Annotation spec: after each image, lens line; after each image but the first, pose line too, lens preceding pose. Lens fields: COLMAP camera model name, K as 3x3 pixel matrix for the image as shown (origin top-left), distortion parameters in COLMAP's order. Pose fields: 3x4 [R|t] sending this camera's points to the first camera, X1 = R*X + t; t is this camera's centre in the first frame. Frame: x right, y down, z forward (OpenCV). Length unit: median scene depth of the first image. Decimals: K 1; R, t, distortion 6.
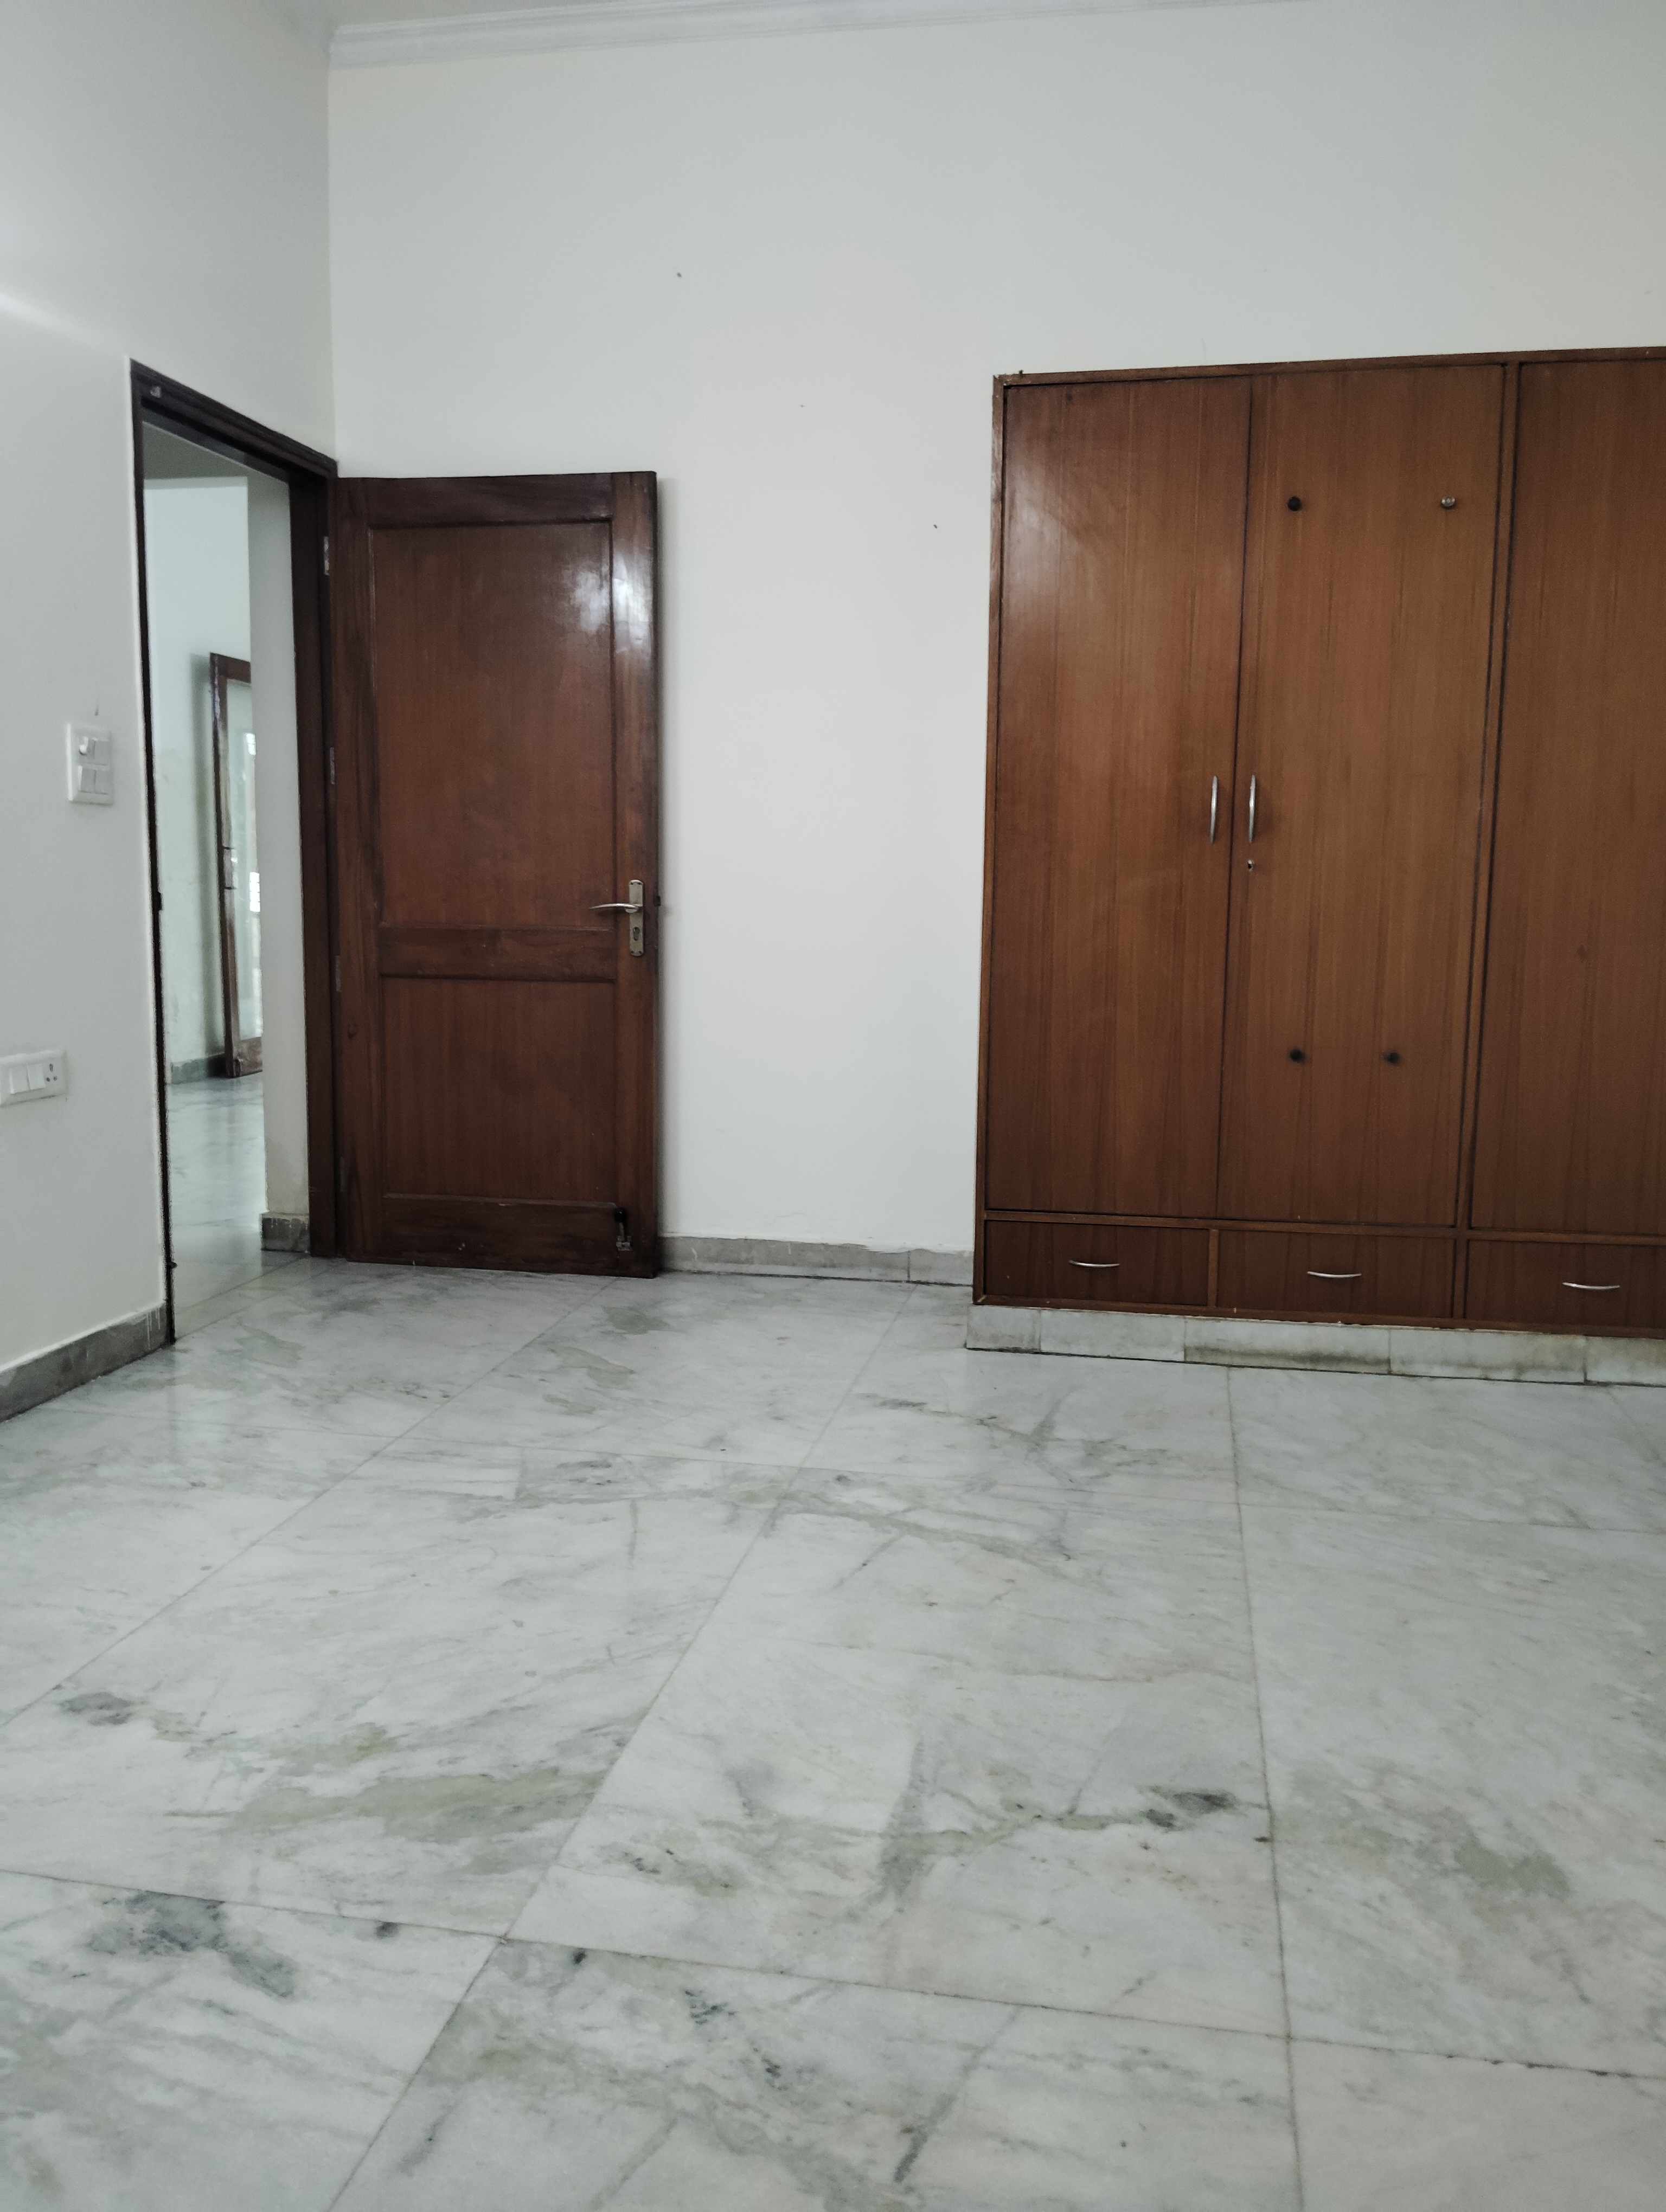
lens RADIAL K [[1794.3, 0, 833.0], [0, 1794.3, 1106.0], [0, 0, 1]] dist [0.088100, -0.184404]
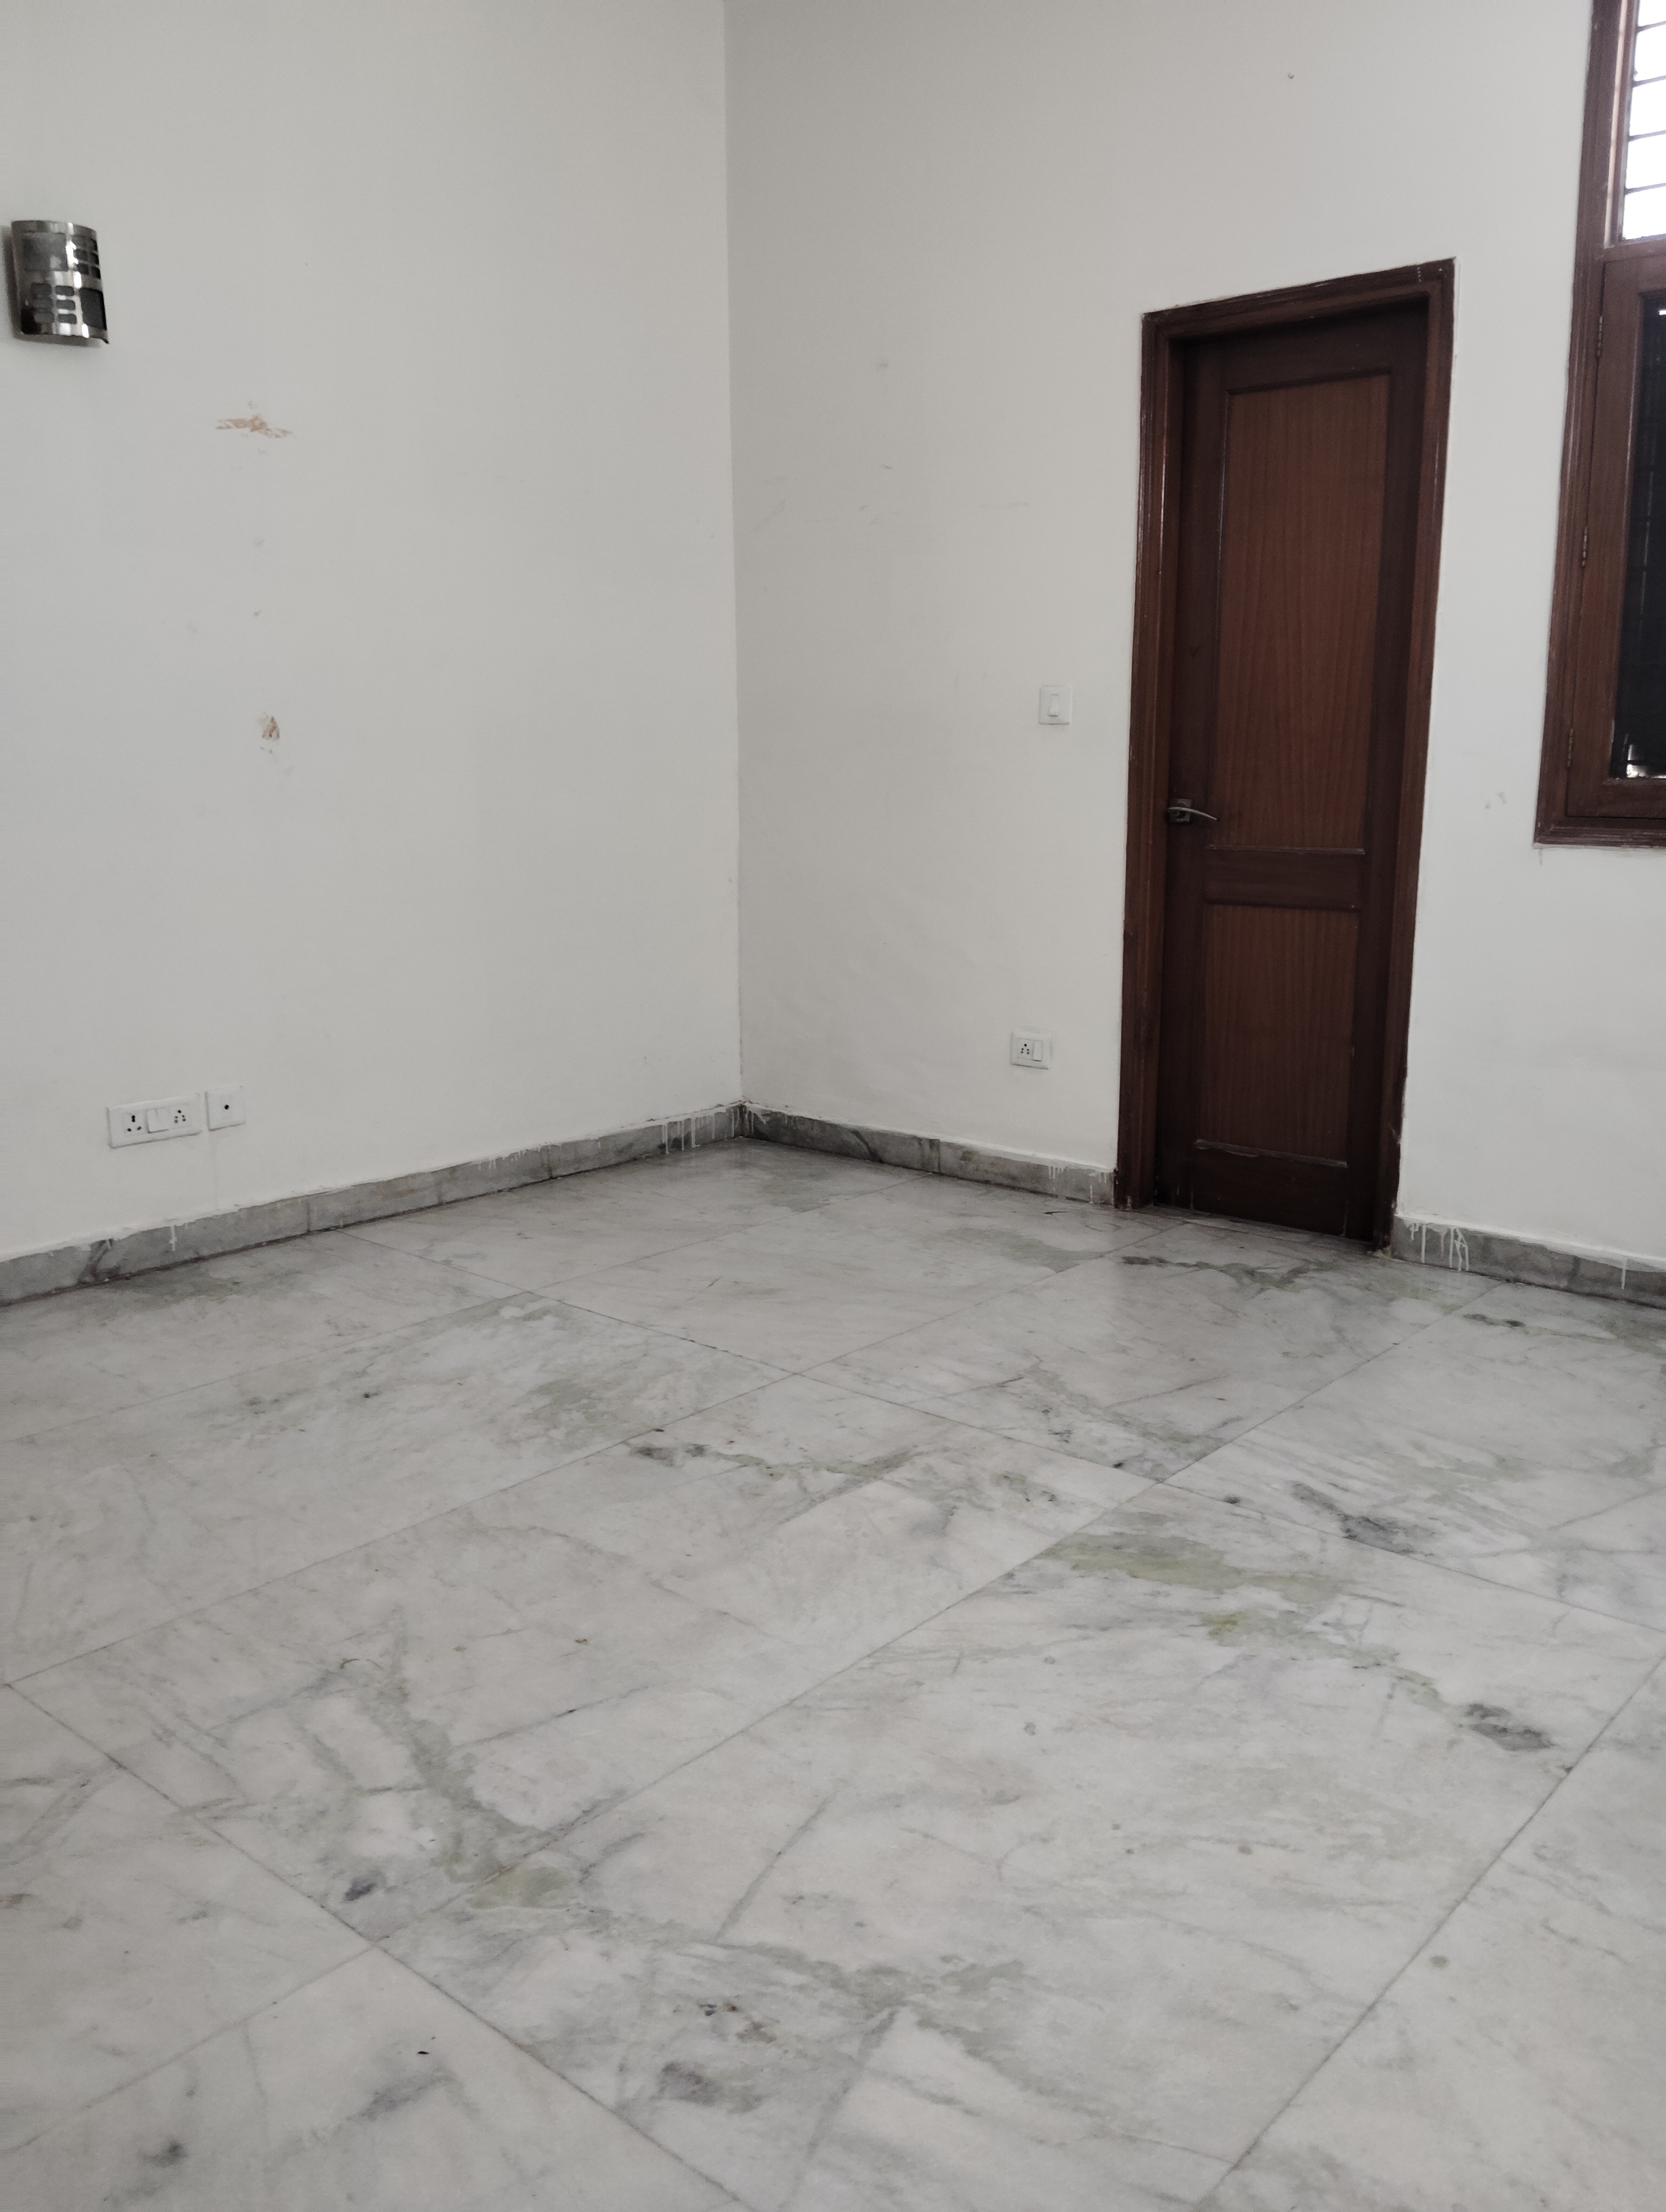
lens RADIAL K [[1794.3, 0, 833.0], [0, 1794.3, 1106.0], [0, 0, 1]] dist [0.088100, -0.184404]
pose [[-0.864614, -0.108195, 0.490650, -0.577689], [0.058821, 0.948027, 0.312705, -0.304061], [-0.498982, 0.299229, -0.813313, 2.001806]]
